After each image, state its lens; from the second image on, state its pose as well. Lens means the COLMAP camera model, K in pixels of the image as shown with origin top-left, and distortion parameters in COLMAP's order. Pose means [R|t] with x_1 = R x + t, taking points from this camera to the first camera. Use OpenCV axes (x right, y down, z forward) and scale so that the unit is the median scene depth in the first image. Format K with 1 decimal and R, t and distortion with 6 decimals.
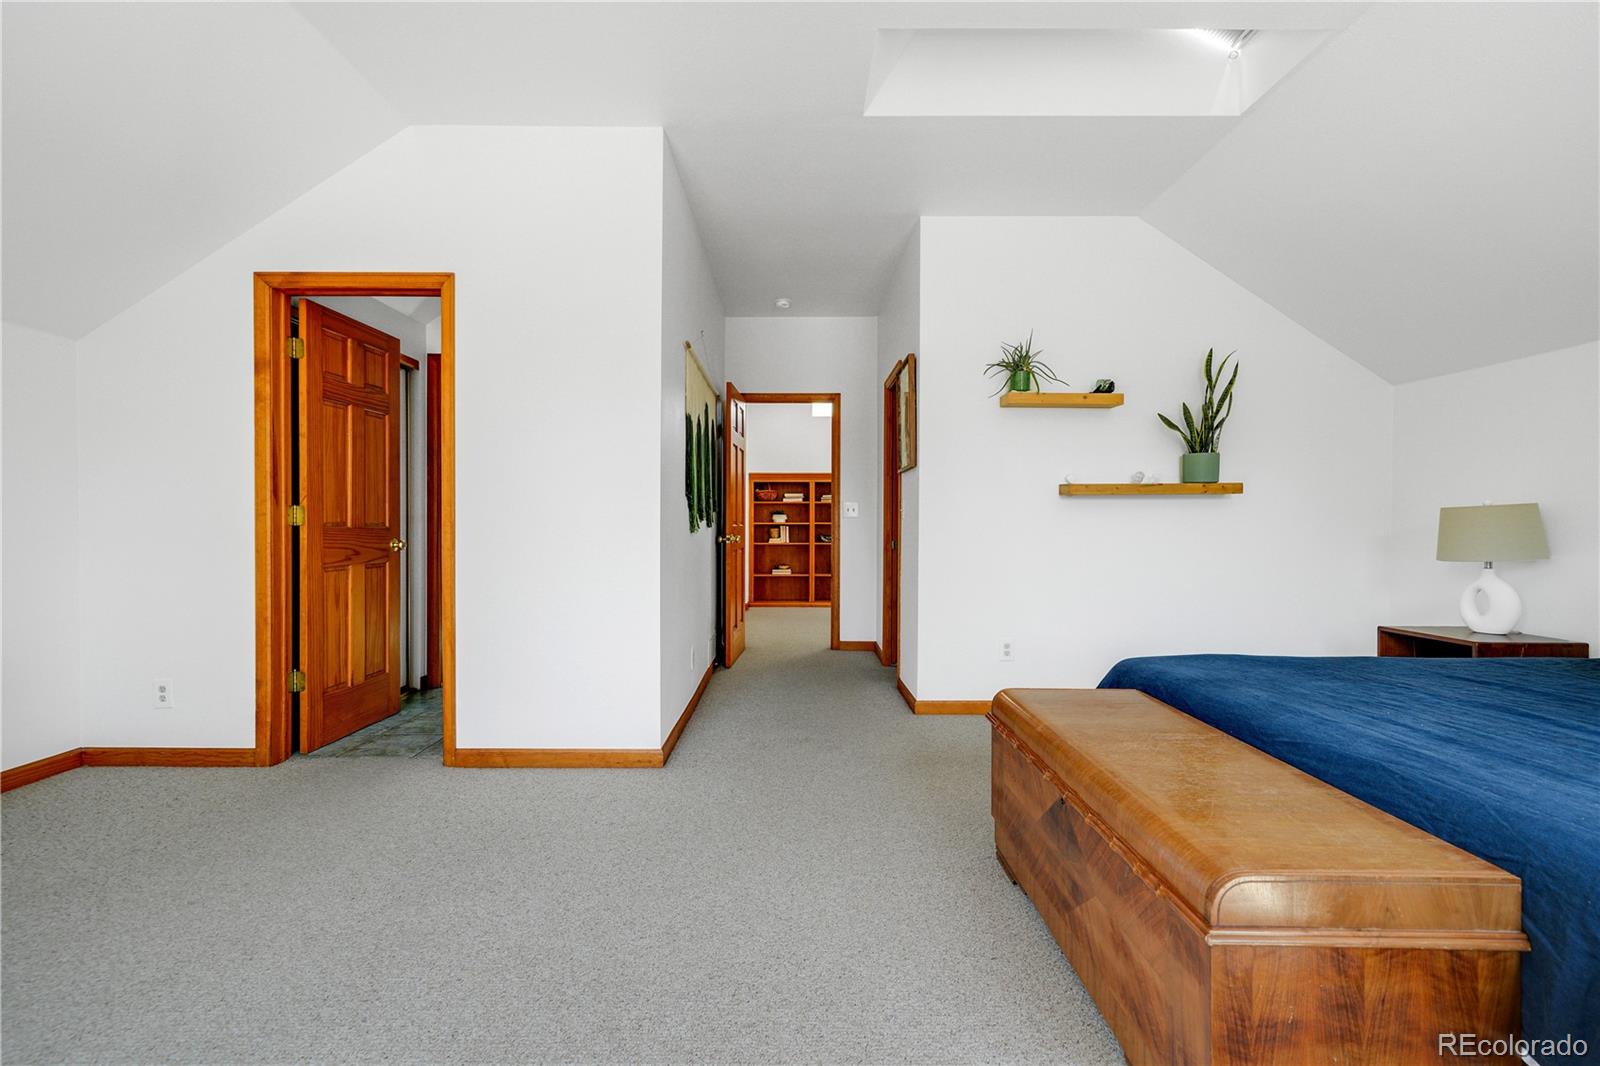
lens RADIAL K [[705.0, 0, 803.4], [0, 705.0, 529.4], [0, 0, 1]] dist [0.010499, 0.001707]
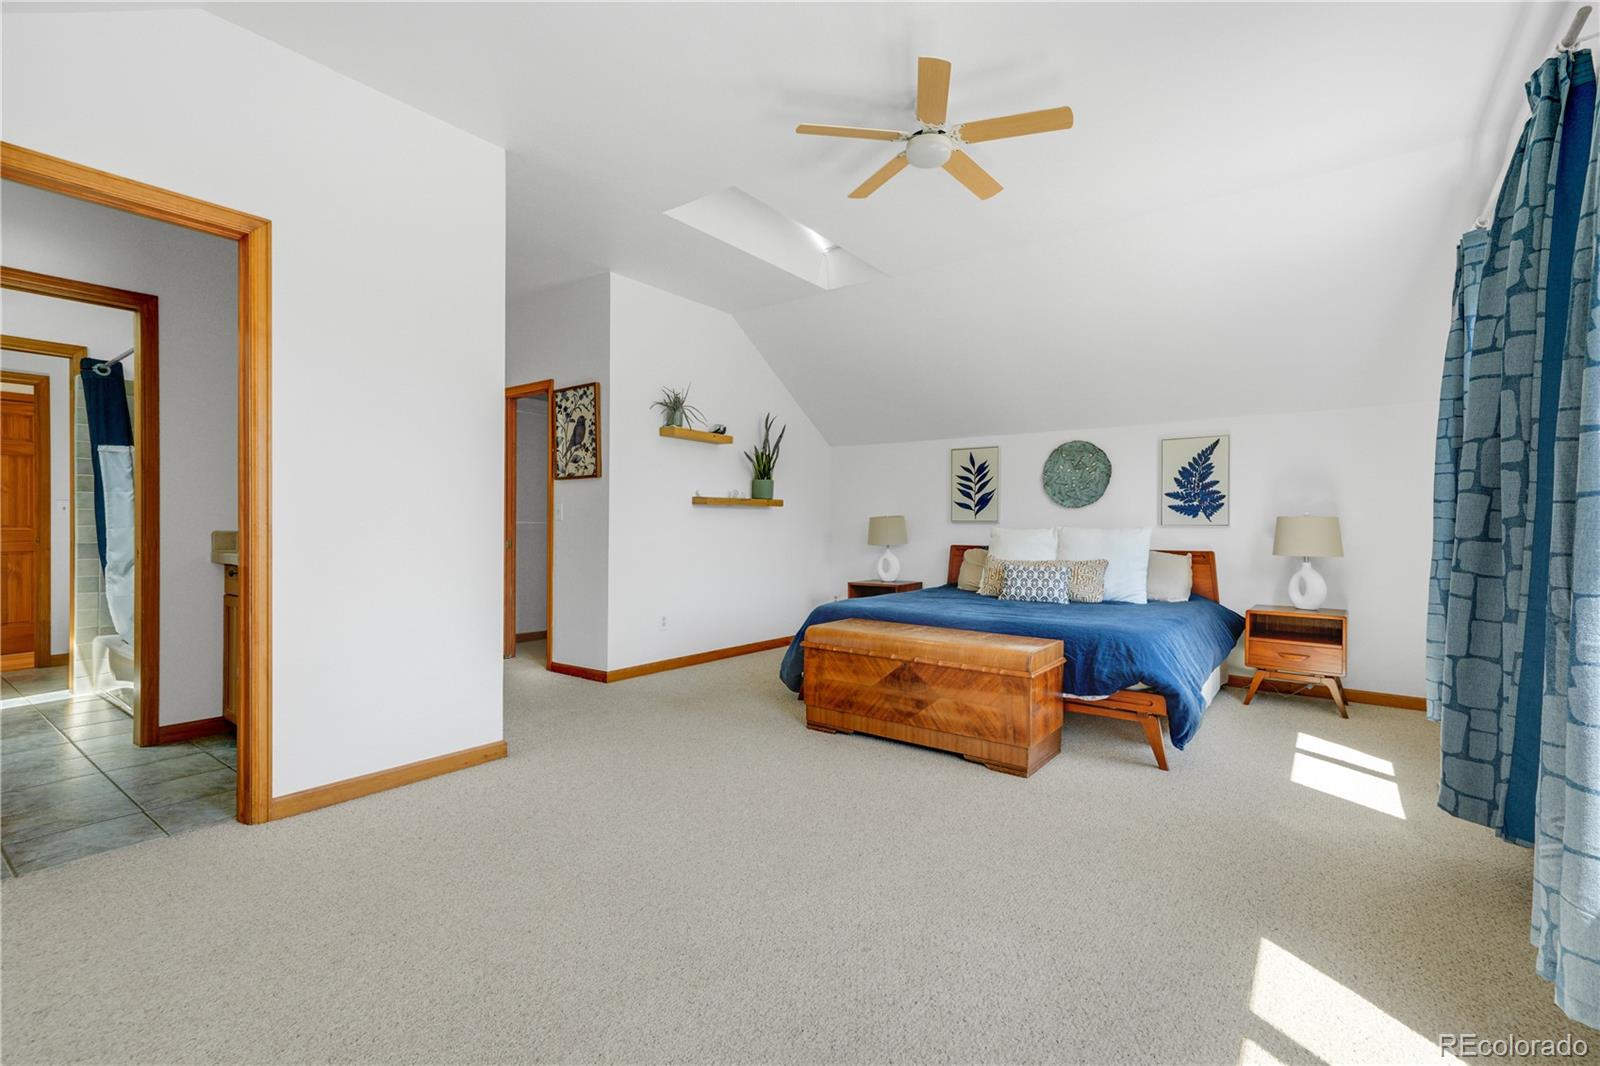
lens RADIAL K [[705.0, 0, 793.0], [0, 705.0, 538.0], [0, 0, 1]] dist [0.010499, 0.001707]
pose [[0.608791, -0.012820, 0.793227, -0.628125], [-0.000686, 0.999861, 0.016685, -0.006934], [-0.793330, -0.010702, 0.608698, 0.012407]]
